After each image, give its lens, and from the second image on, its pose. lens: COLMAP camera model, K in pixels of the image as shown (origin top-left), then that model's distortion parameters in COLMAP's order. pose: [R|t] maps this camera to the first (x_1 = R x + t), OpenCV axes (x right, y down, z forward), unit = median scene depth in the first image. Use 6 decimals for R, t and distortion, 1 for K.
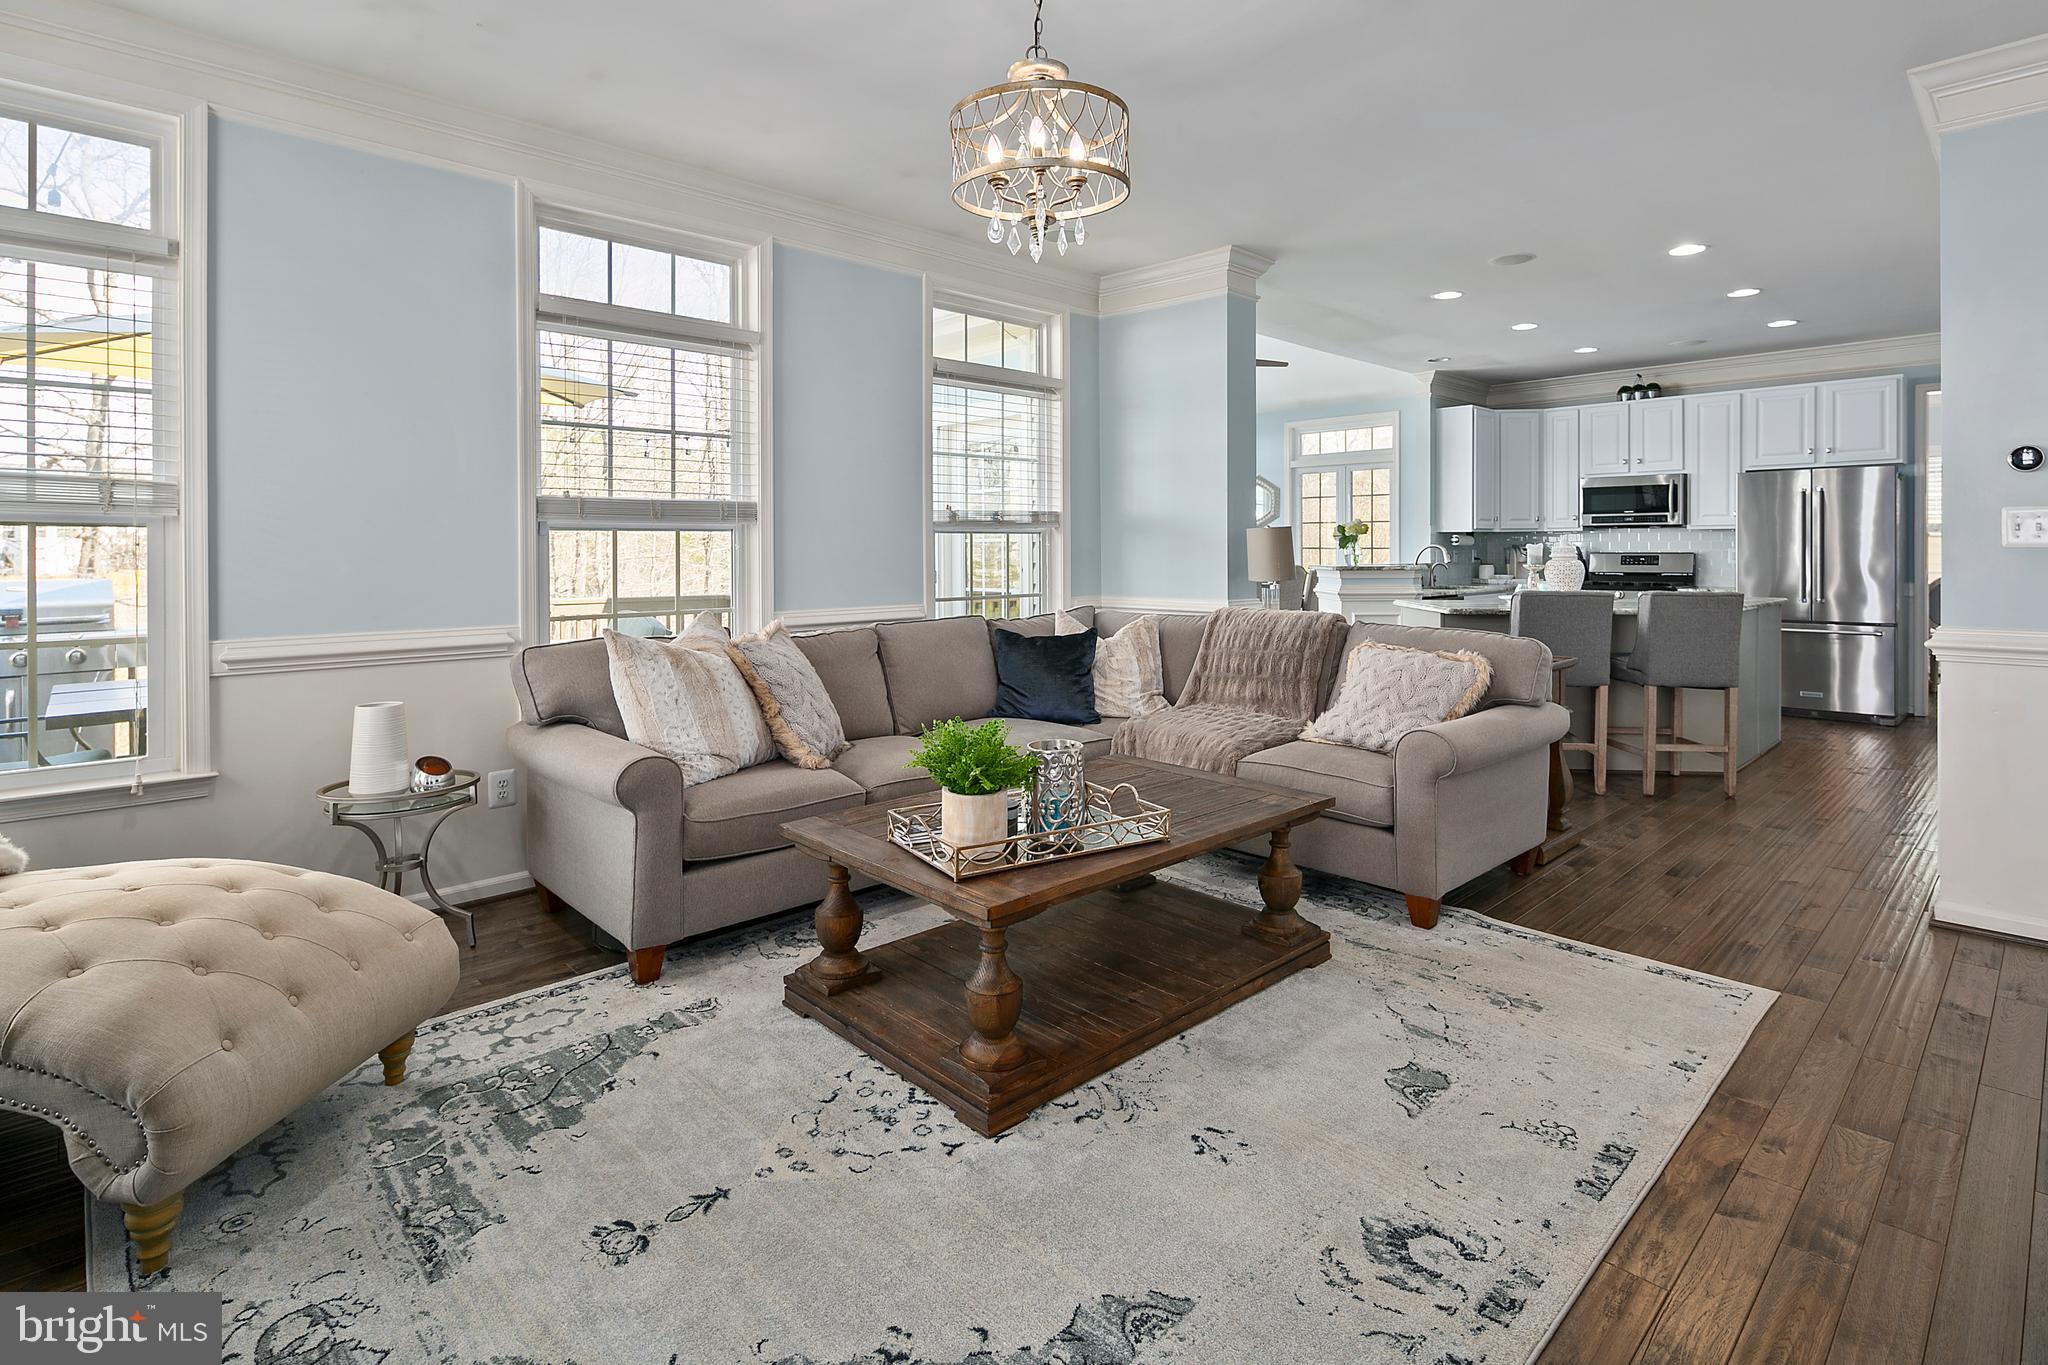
lens RADIAL K [[1008.3, 0, 1022.1], [0, 1008.3, 556.8], [0, 0, 1]] dist [0.001377, -0.001761]
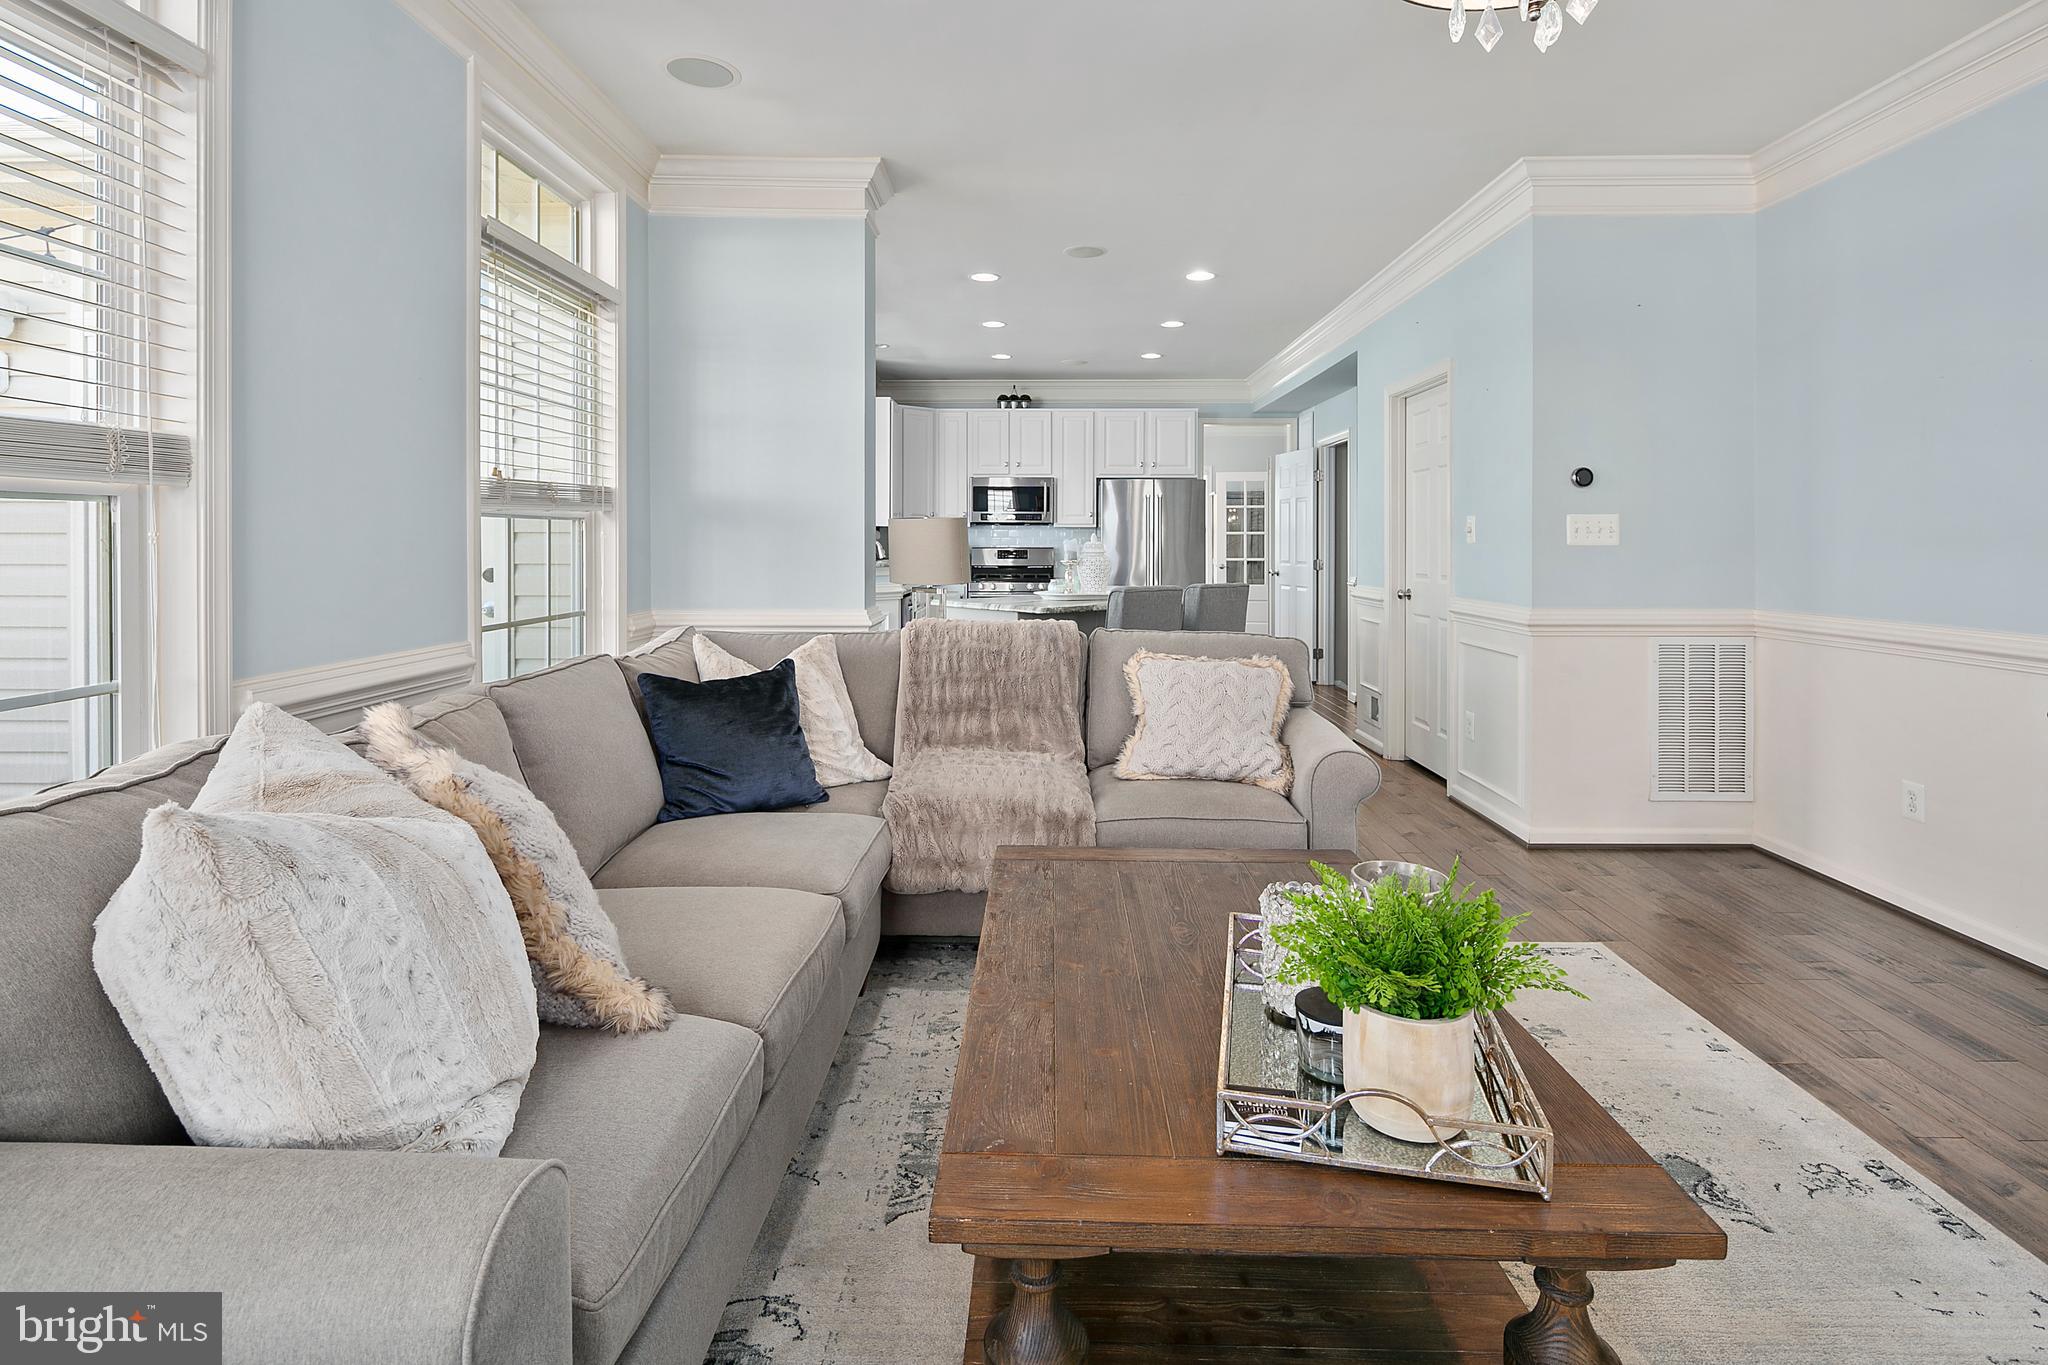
lens RADIAL K [[1008.3, 0, 1034.0], [0, 1008.3, 550.9], [0, 0, 1]] dist [0.001377, -0.001761]
pose [[0.698931, -0.002357, 0.715185, -0.246468], [0.001739, 0.999997, 0.001596, -0.003356], [-0.715187, 0.000129, 0.698933, 0.332728]]
